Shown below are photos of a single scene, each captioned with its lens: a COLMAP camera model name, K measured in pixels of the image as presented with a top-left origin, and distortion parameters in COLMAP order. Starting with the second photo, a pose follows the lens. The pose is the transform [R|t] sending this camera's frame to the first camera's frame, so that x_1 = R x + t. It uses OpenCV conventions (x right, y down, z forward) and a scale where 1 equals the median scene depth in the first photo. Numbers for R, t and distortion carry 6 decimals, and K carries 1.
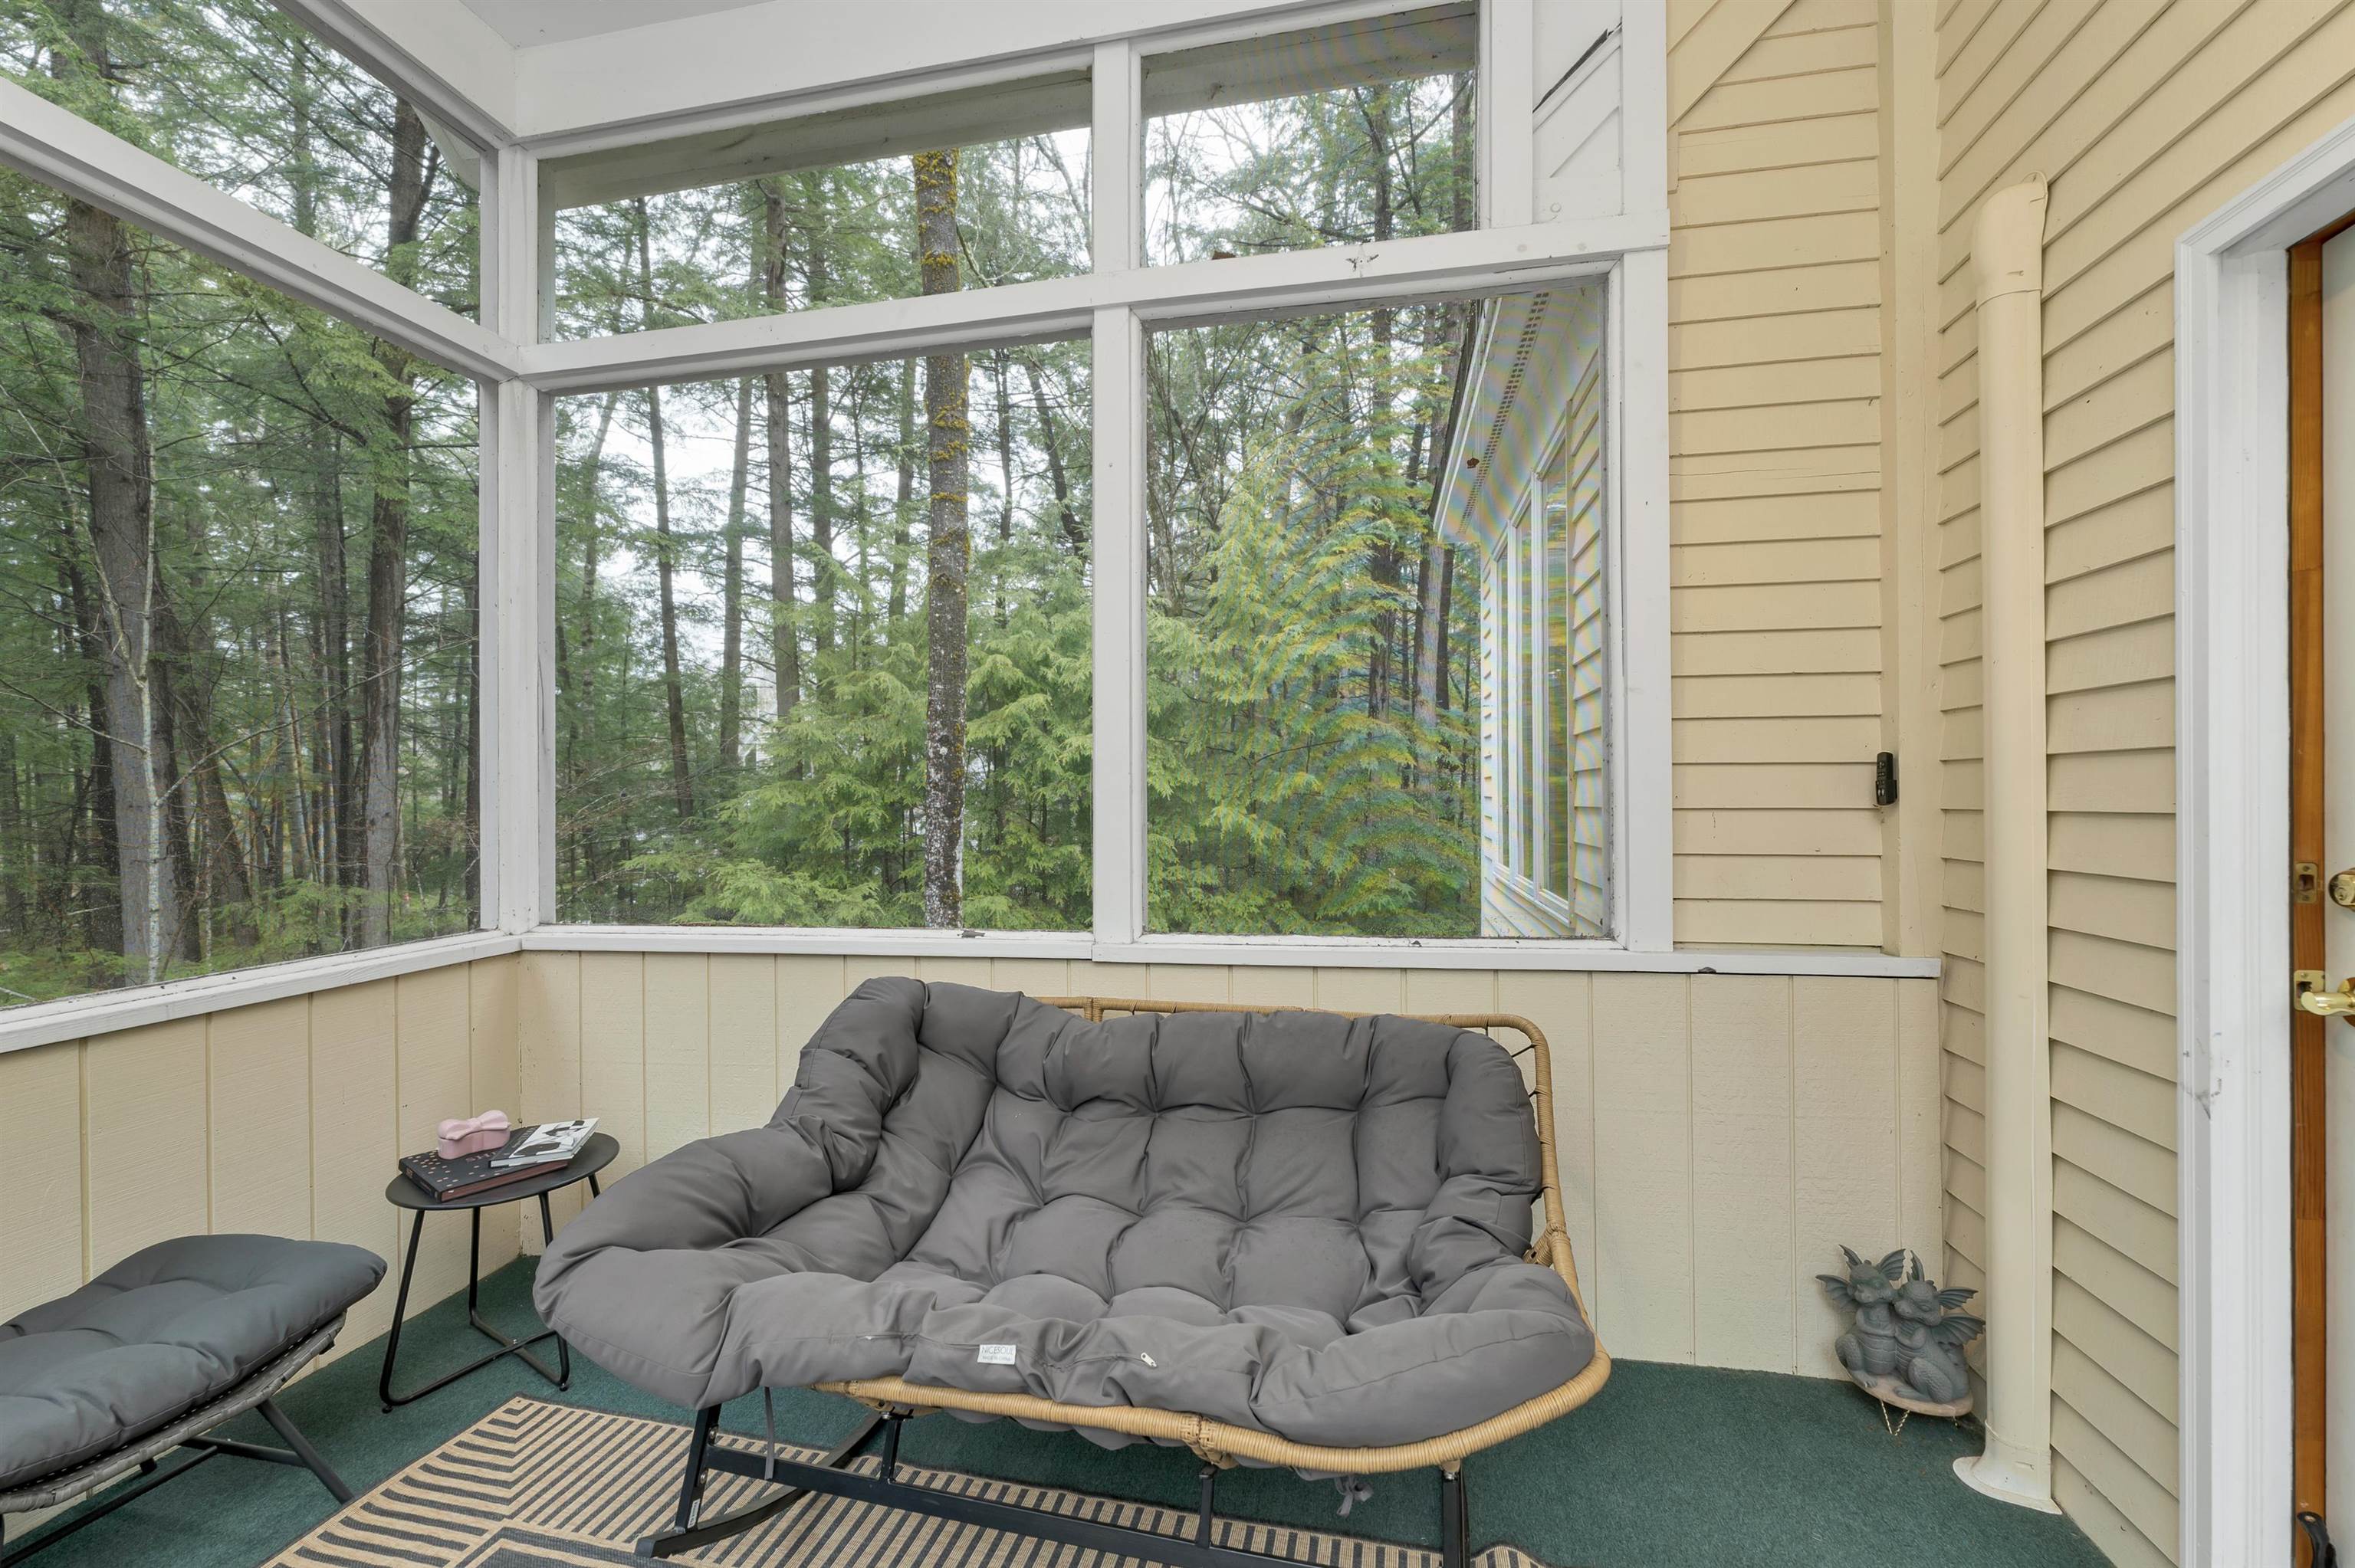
lens RADIAL K [[987.0, 0, 1161.0], [0, 987.0, 795.4], [0, 0, 1]] dist [0.001668, -0.000537]
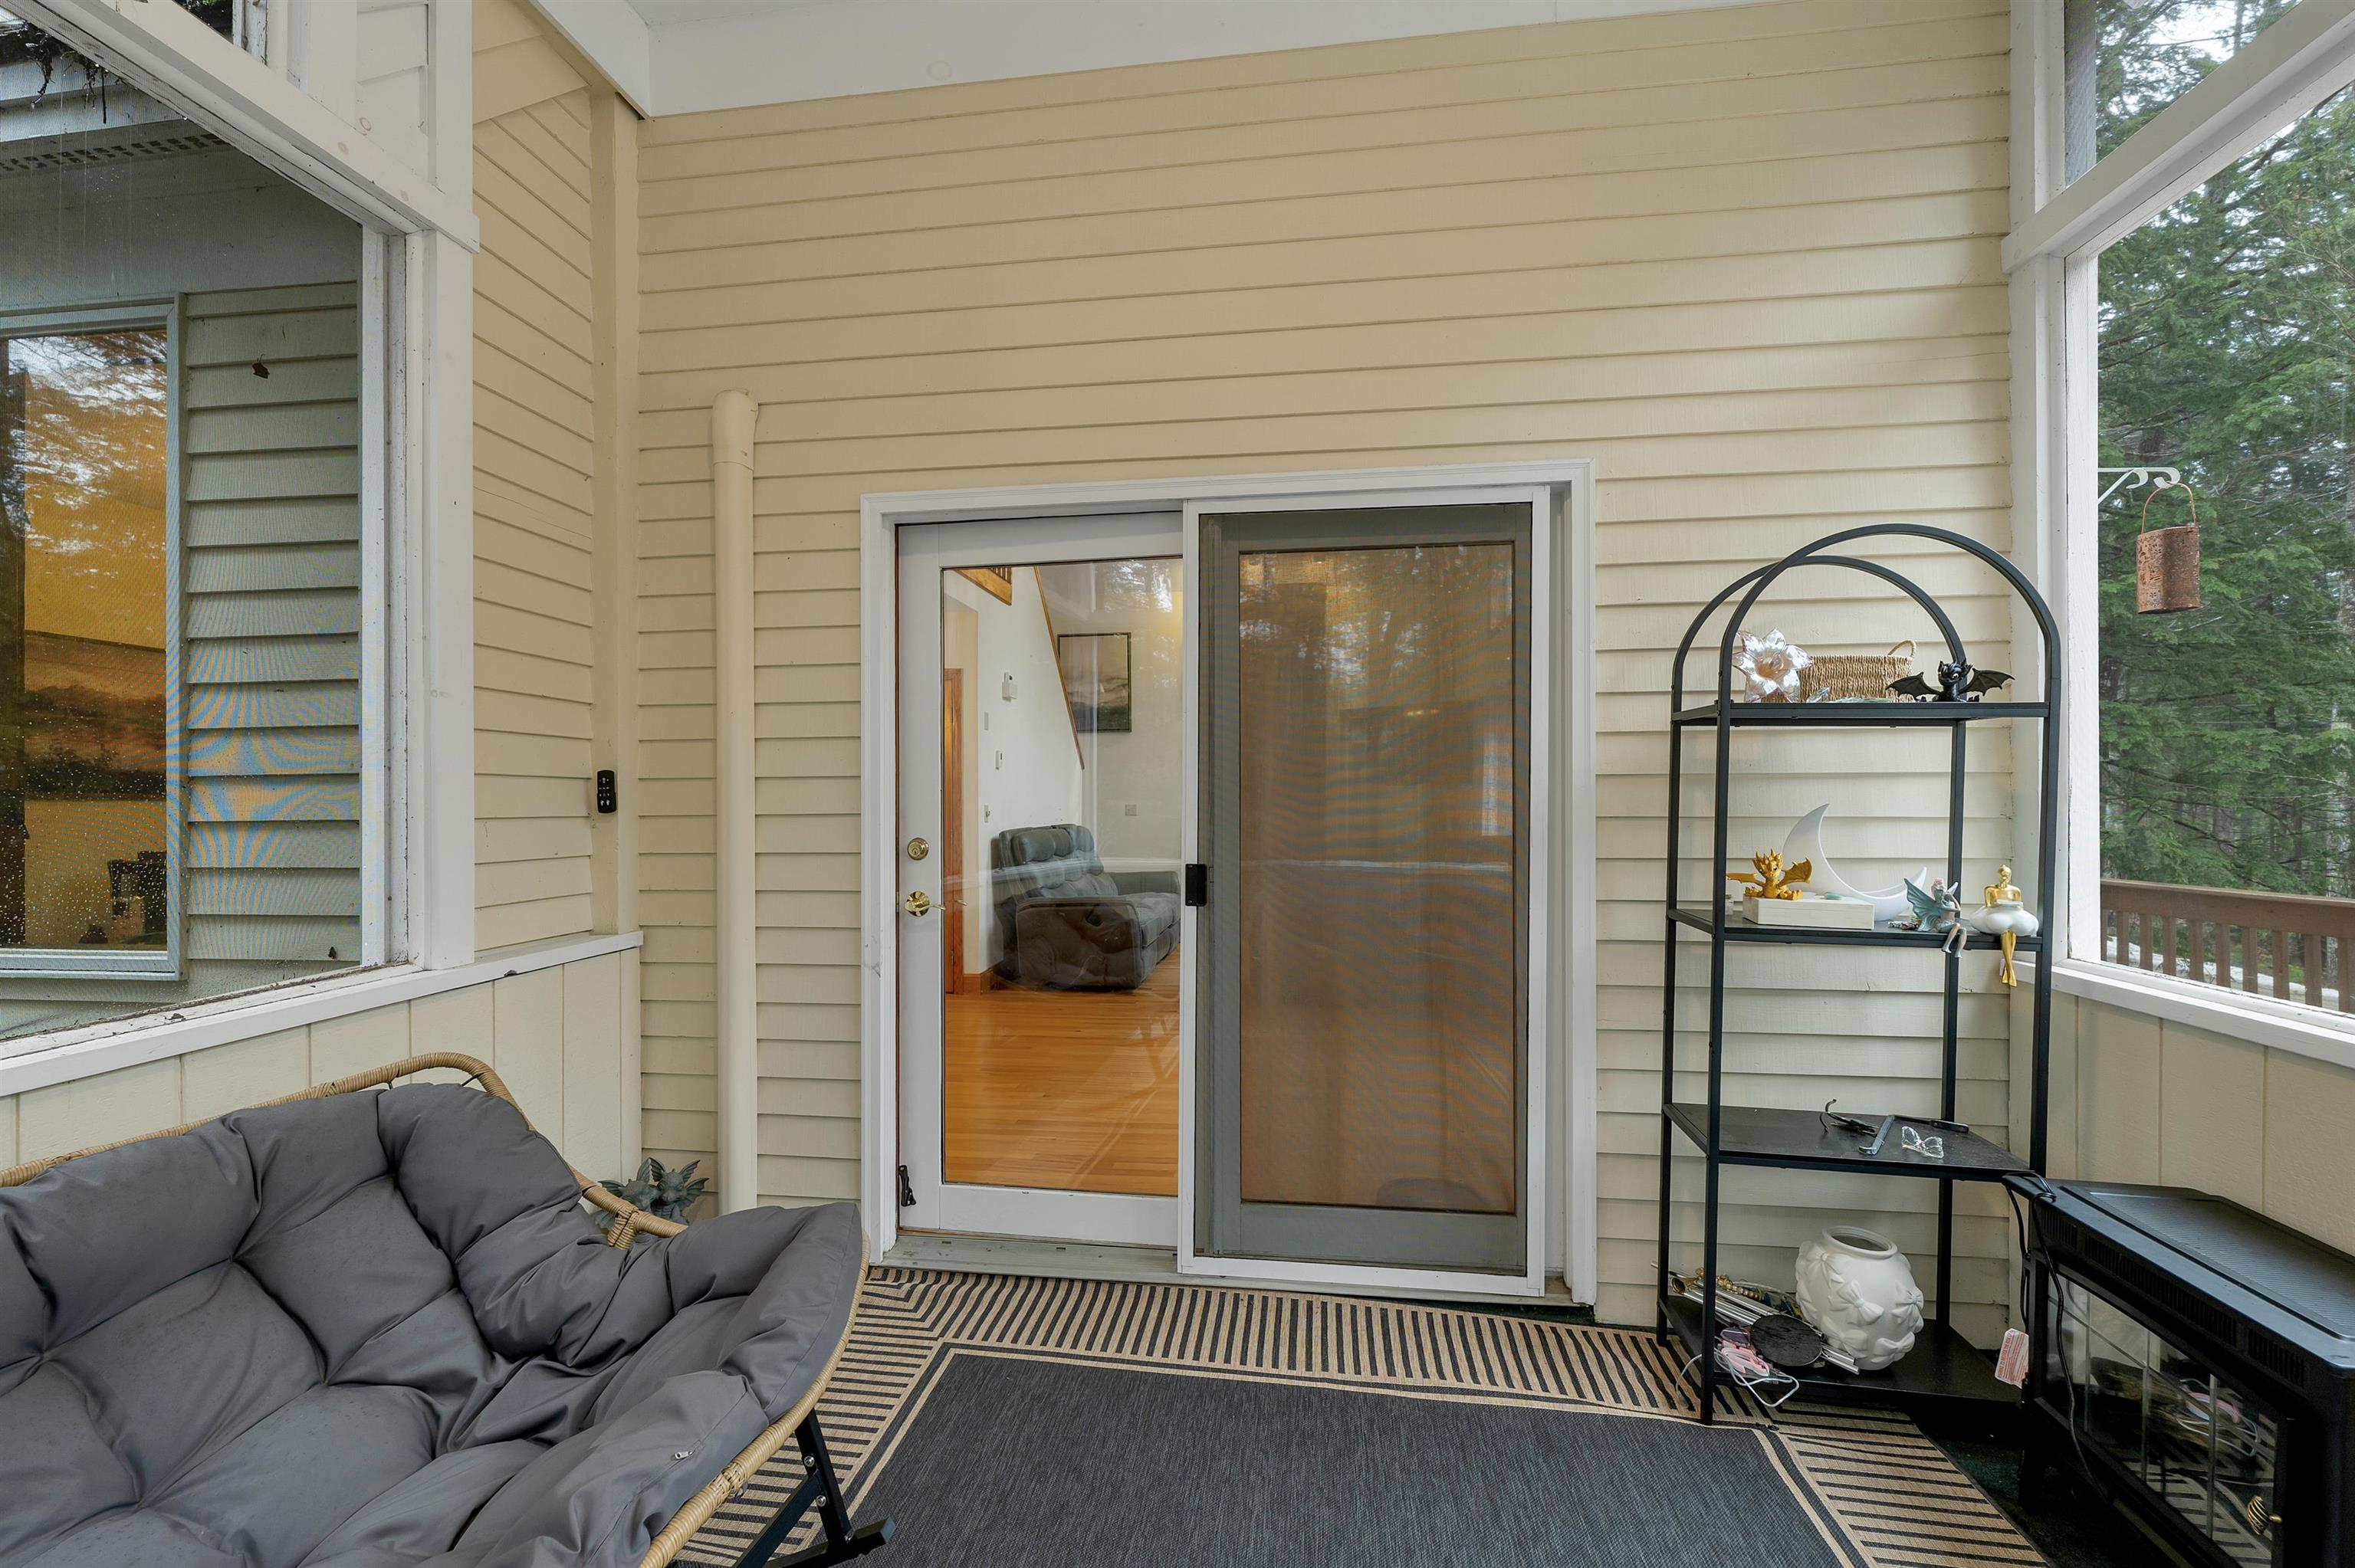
lens RADIAL K [[987.0, 0, 1199.6], [0, 987.0, 797.5], [0, 0, 1]] dist [0.001668, -0.000537]
pose [[-0.093895, 0.005613, 0.995566, -0.545493], [0.012283, 0.999915, -0.004479, 0.005354], [-0.995506, 0.011808, -0.093956, 0.370083]]
